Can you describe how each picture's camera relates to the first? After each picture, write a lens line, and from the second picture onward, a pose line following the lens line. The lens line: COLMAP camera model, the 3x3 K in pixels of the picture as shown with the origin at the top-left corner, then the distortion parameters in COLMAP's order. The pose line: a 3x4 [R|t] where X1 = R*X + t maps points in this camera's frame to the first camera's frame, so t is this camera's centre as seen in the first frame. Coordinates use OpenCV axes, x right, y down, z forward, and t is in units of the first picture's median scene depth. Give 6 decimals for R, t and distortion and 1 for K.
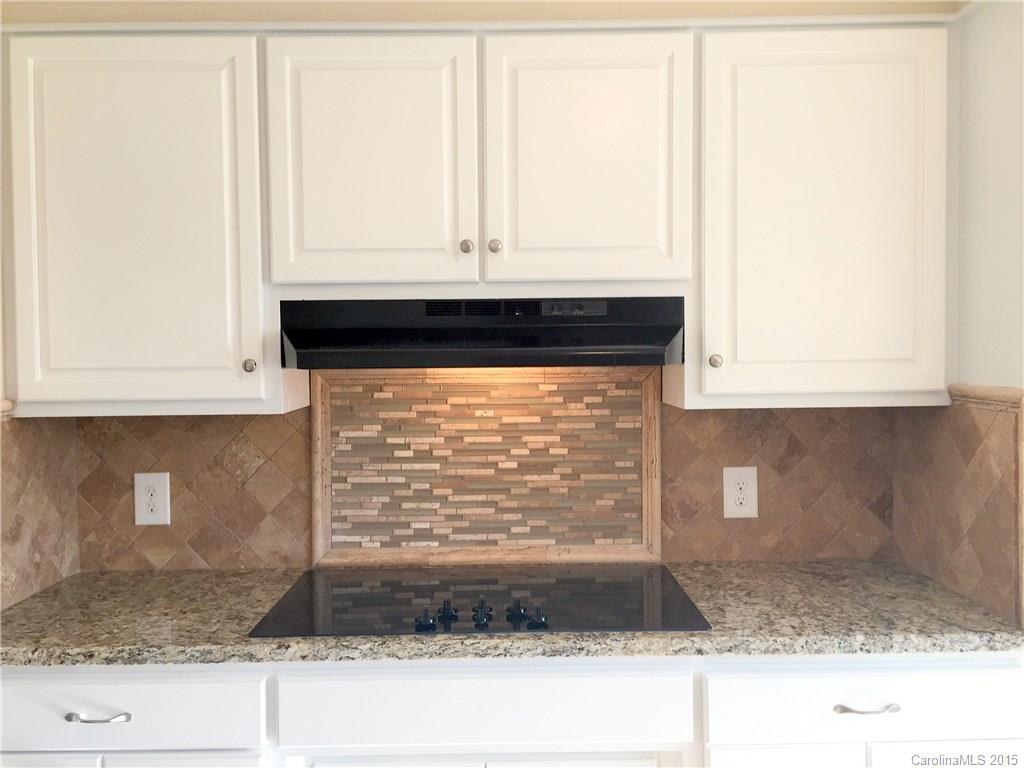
lens RADIAL K [[884.8, 0, 503.5], [0, 884.8, 381.4], [0, 0, 1]] dist [0.074146, -0.098194]
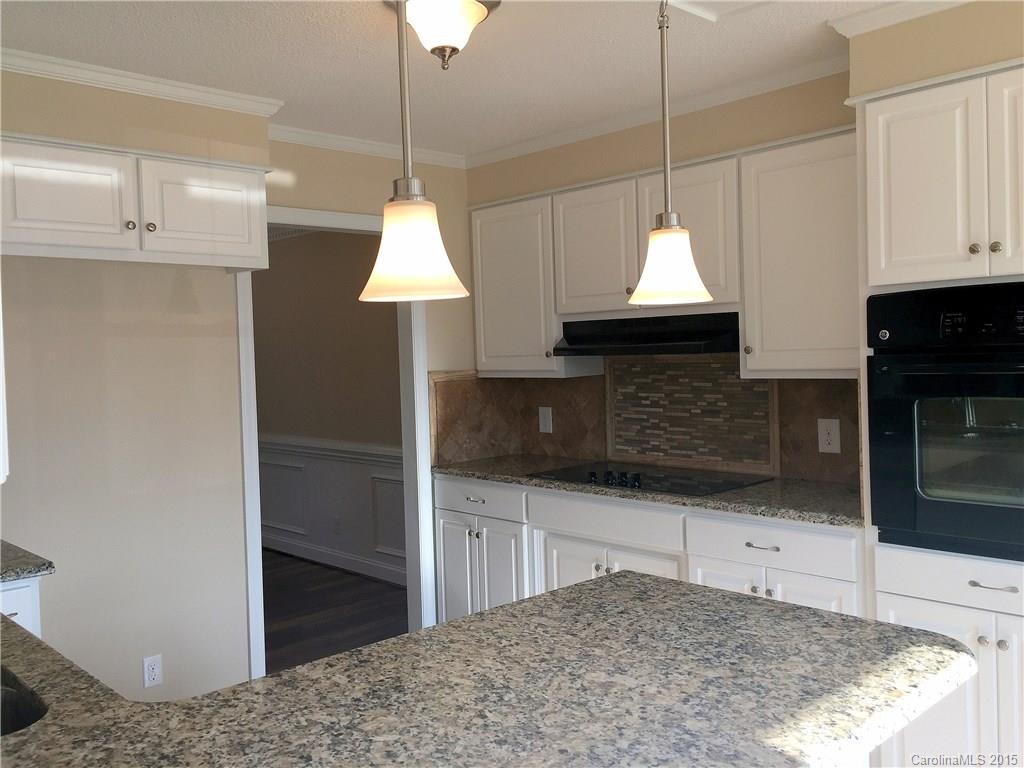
lens RADIAL K [[884.8, 0, 517.1], [0, 884.8, 383.7], [0, 0, 1]] dist [0.074146, -0.098194]
pose [[0.689127, 0.019093, -0.724389, 0.999440], [0.001624, 0.999610, 0.027892, -0.005937], [0.724639, -0.020397, 0.688827, -0.415862]]
